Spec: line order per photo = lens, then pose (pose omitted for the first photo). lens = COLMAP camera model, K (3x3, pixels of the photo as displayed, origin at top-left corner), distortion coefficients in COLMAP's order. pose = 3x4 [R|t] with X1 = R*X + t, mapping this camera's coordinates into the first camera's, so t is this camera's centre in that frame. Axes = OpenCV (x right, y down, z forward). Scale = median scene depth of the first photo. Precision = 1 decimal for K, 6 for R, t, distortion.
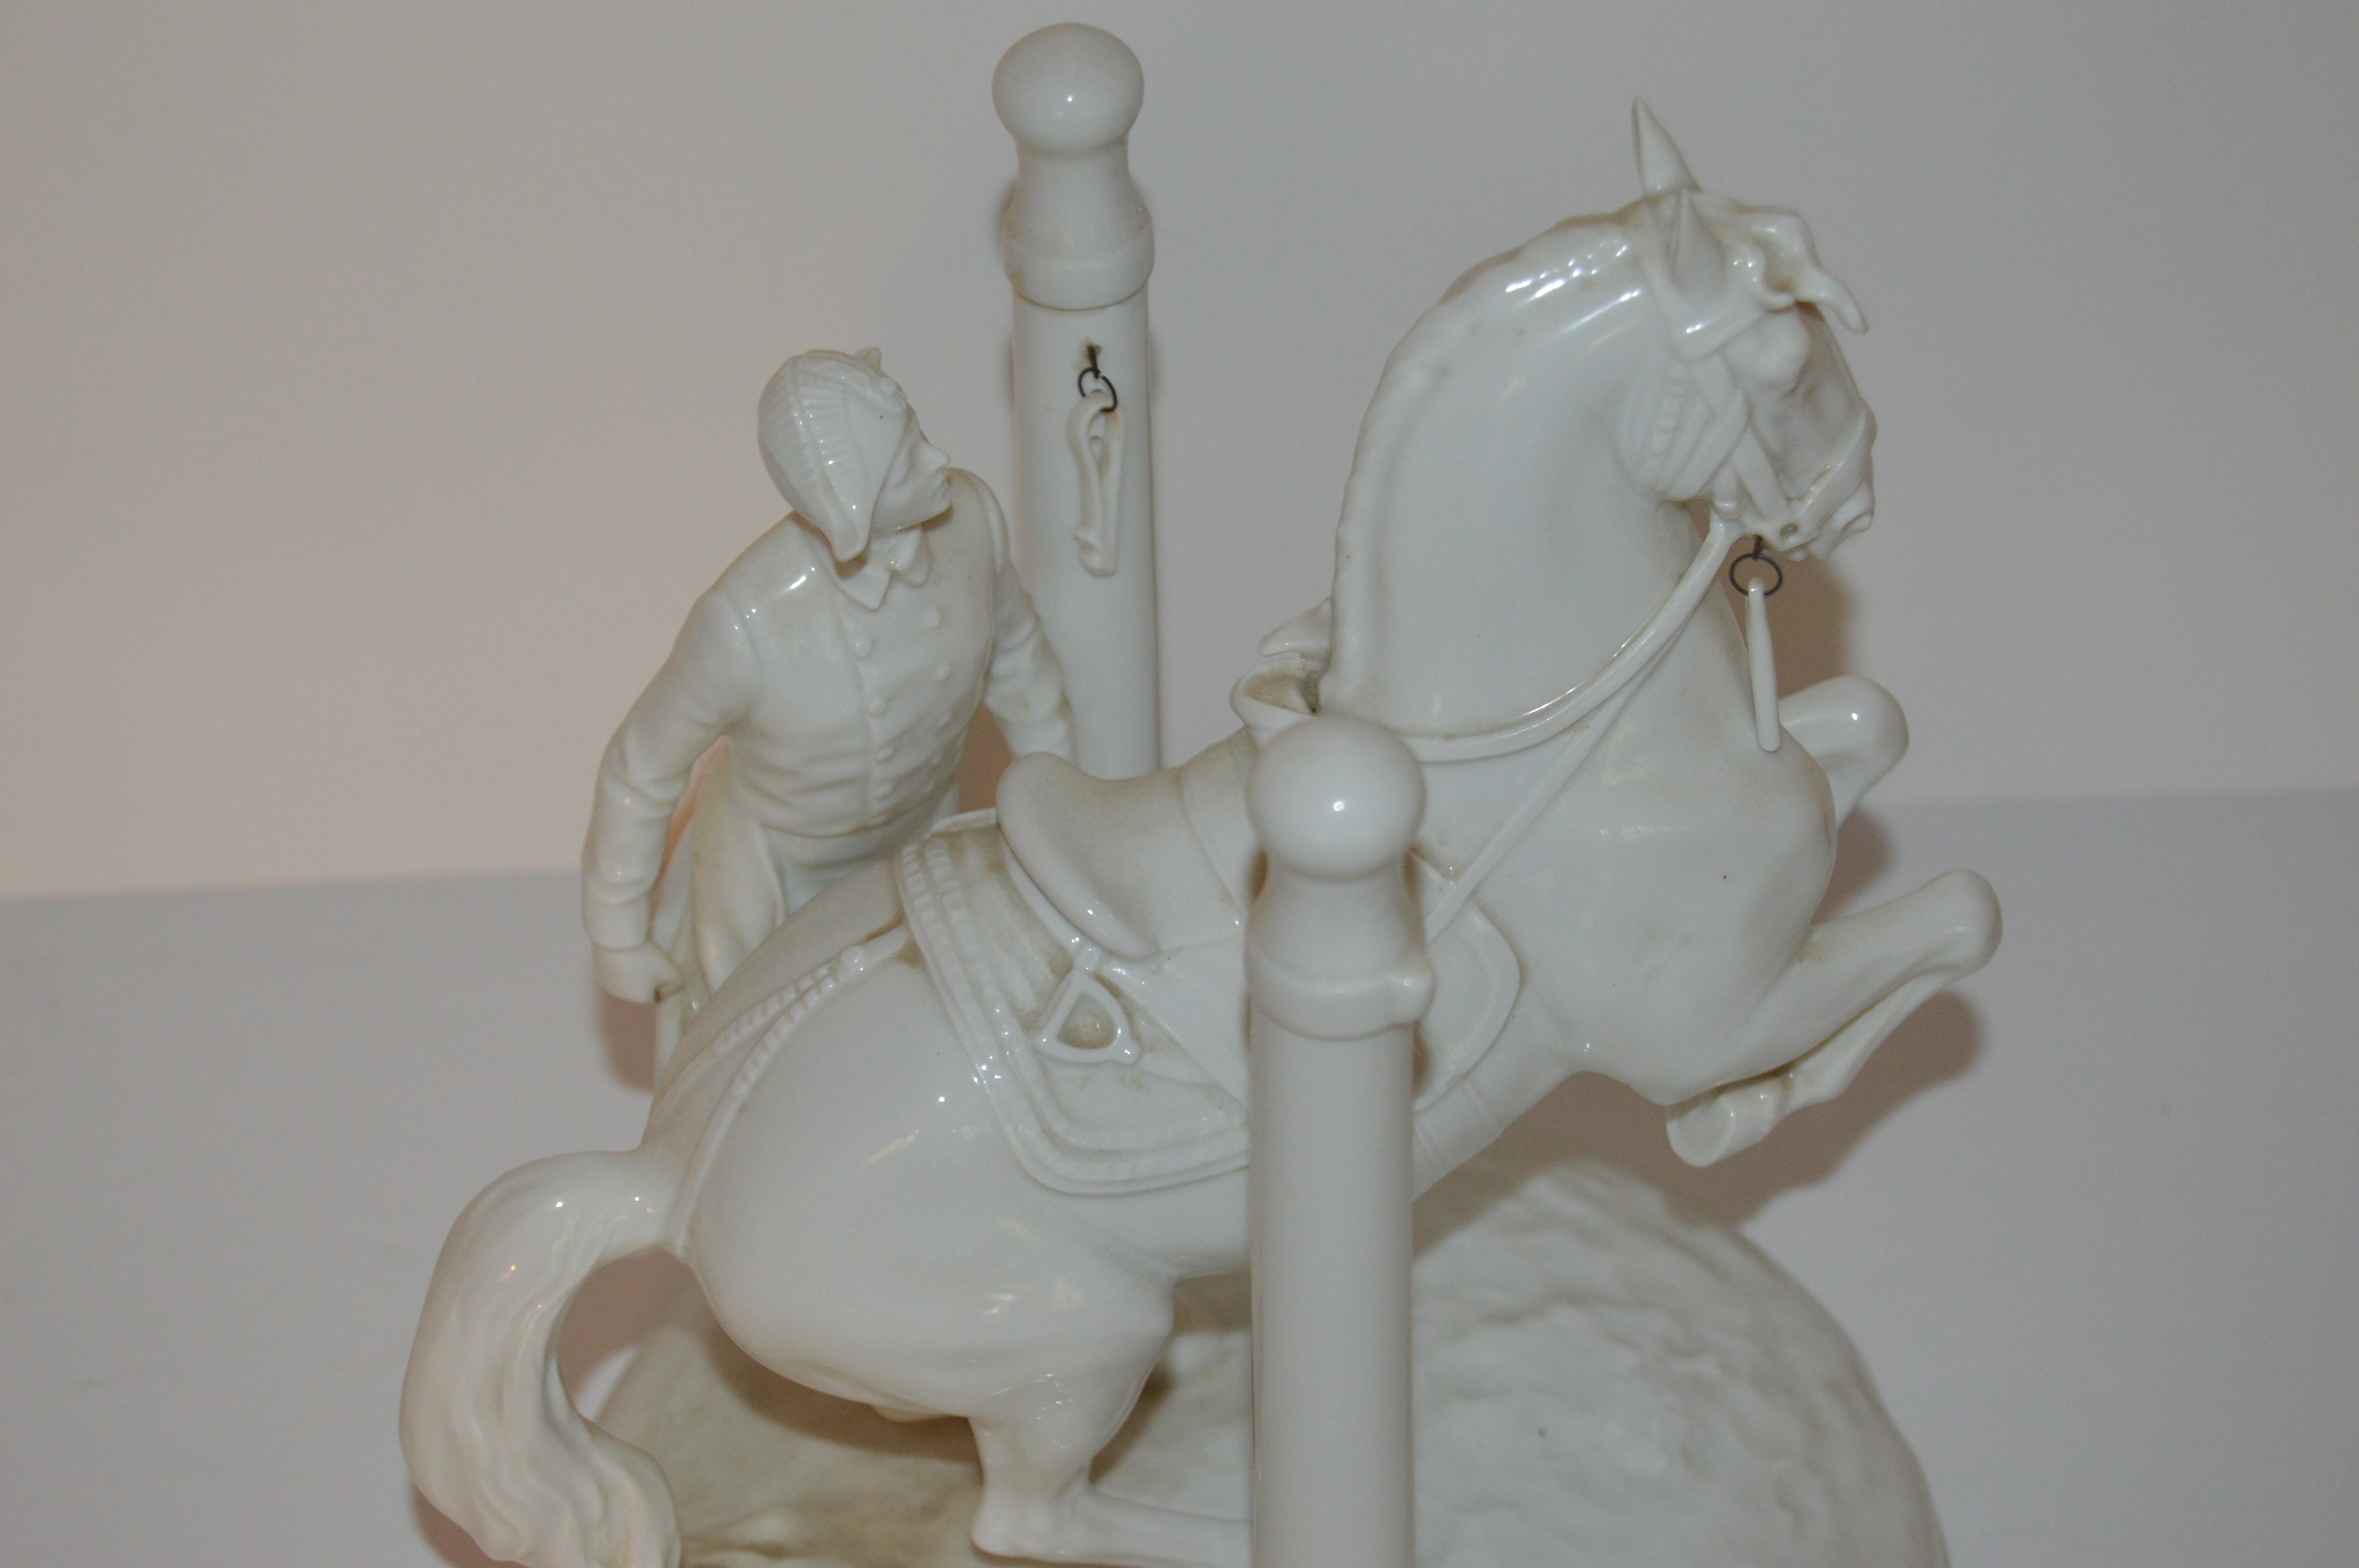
lens RADIAL K [[5696.0, 0, 1179.5], [0, 5696.0, 784.0], [0, 0, 1]] dist [-0.034440, 0.267704]
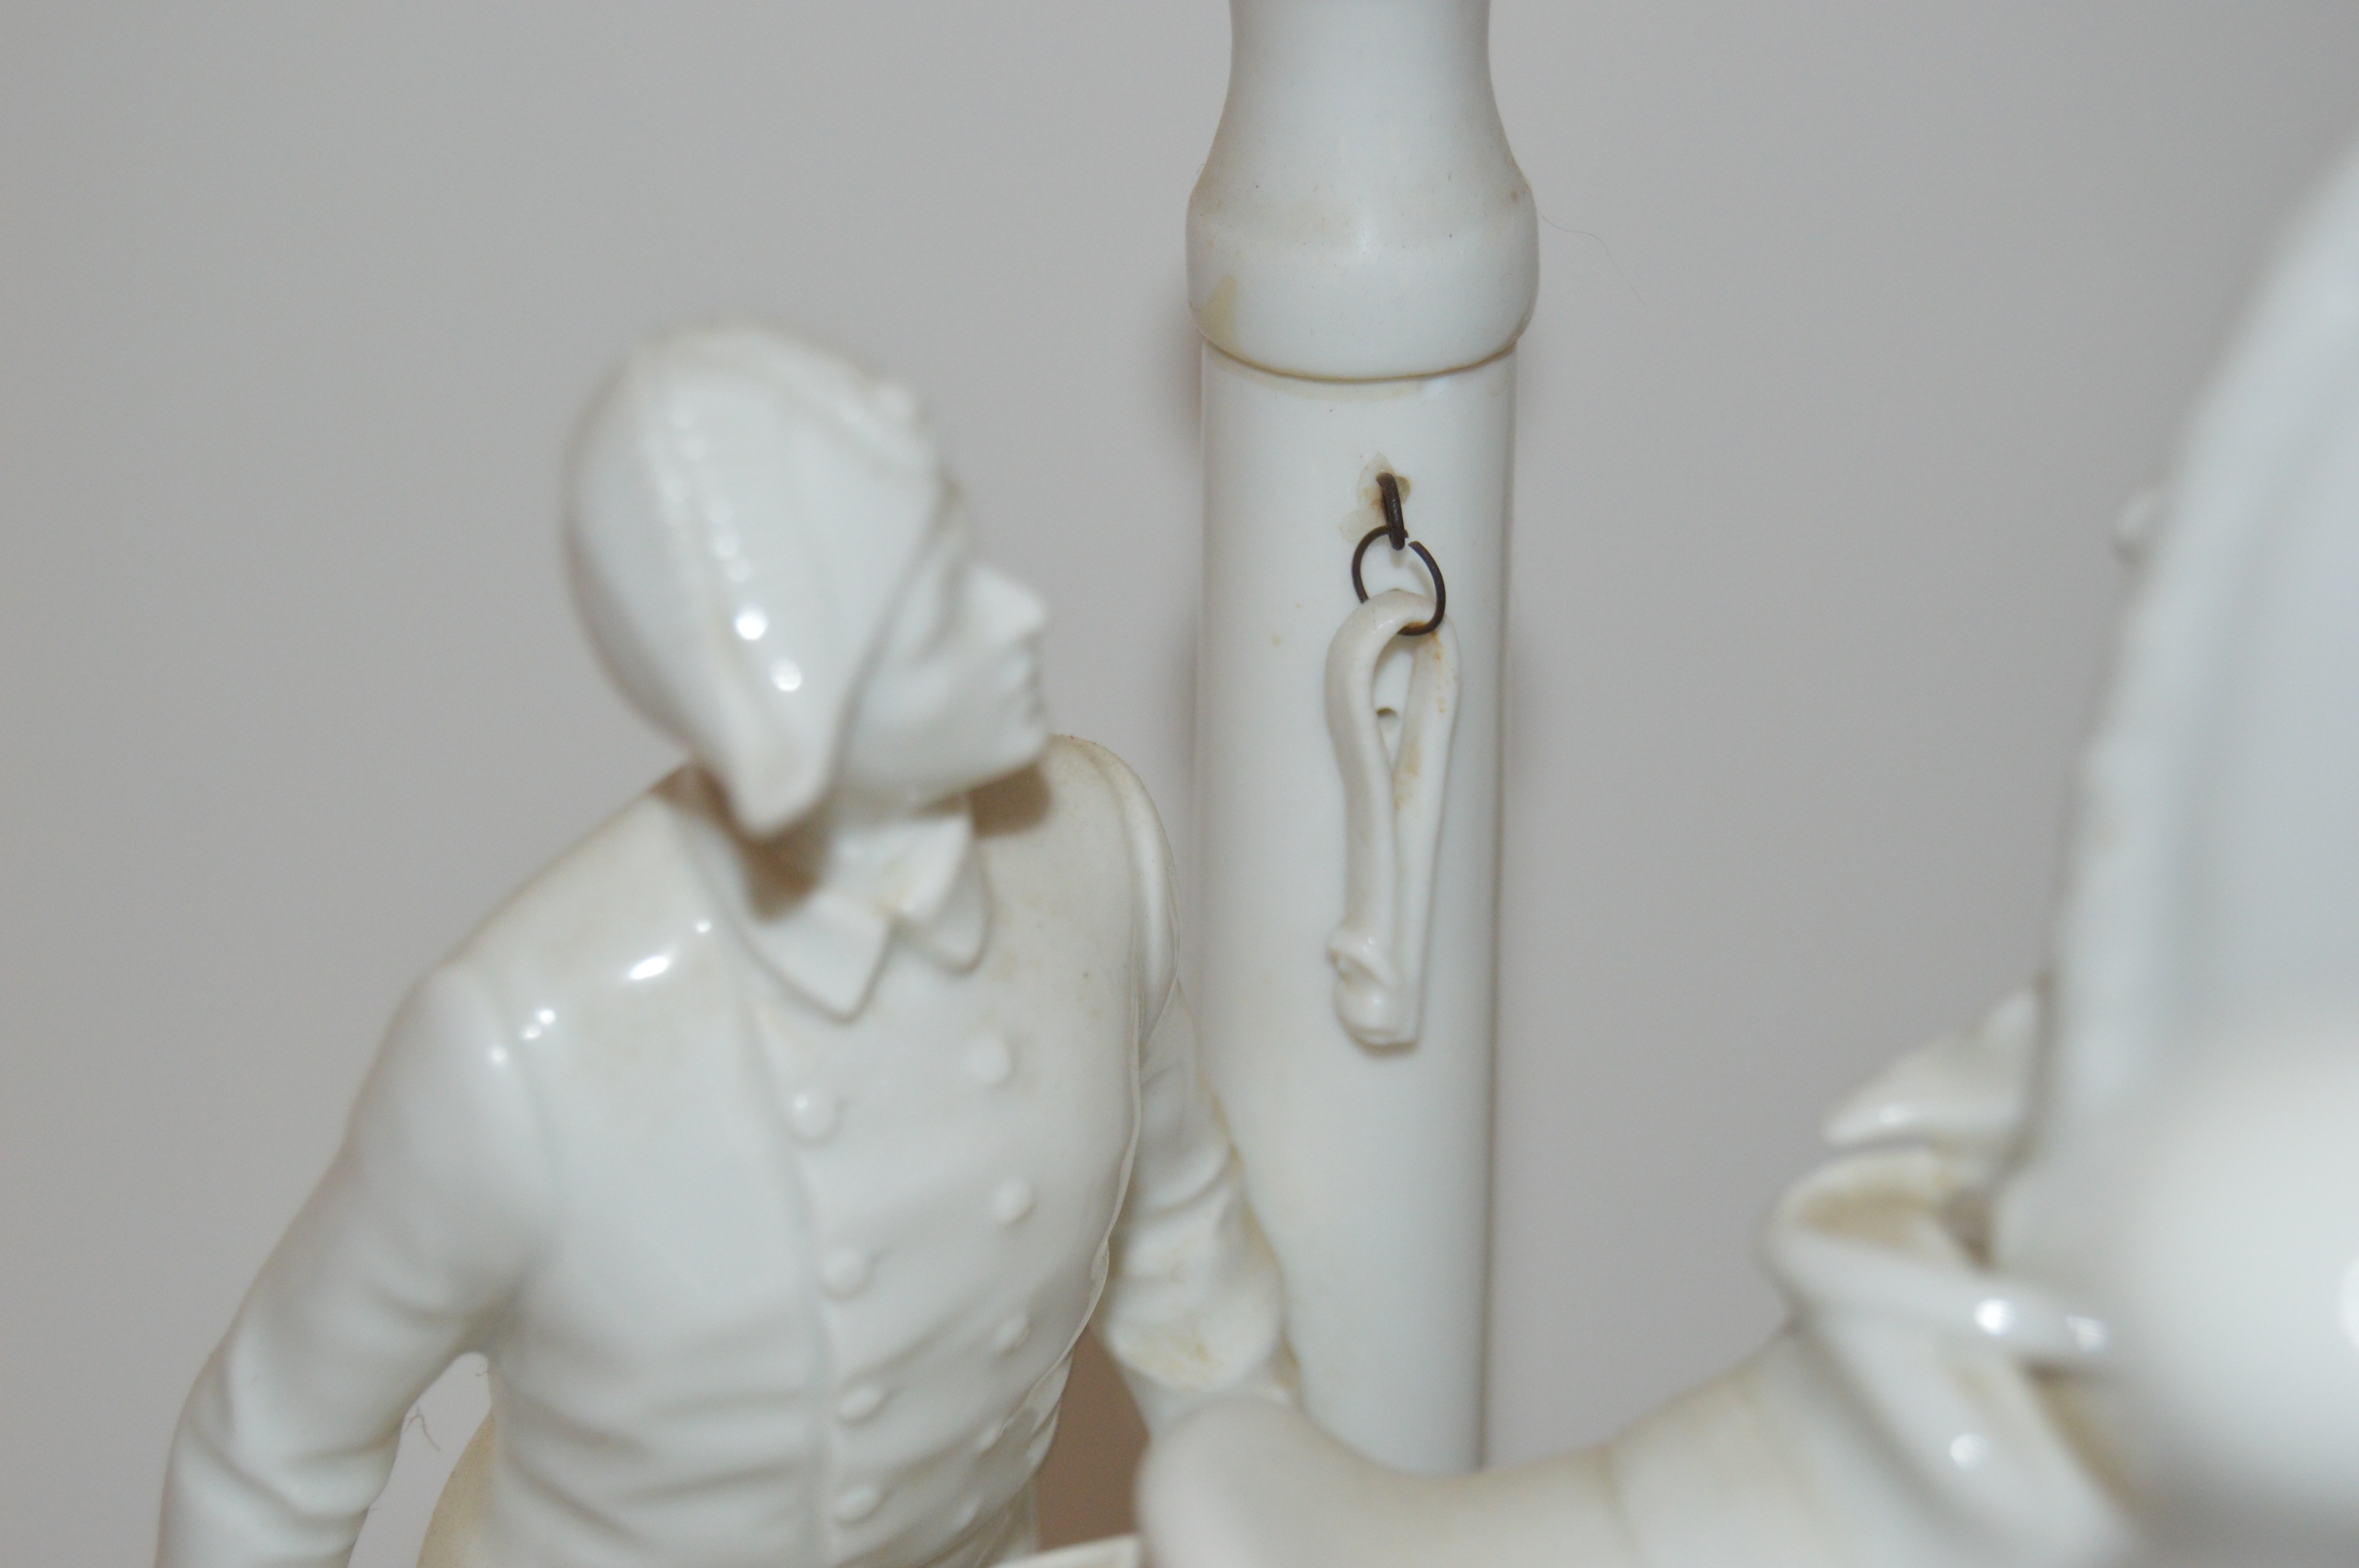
lens RADIAL K [[5696.0, 0, 1179.5], [0, 5696.0, 784.0], [0, 0, 1]] dist [-0.034440, 0.267704]
pose [[0.999416, 0.029236, -0.017706, -0.023139], [-0.032009, 0.982237, -0.184894, 0.025581], [0.011986, 0.185353, 0.982599, 0.591951]]
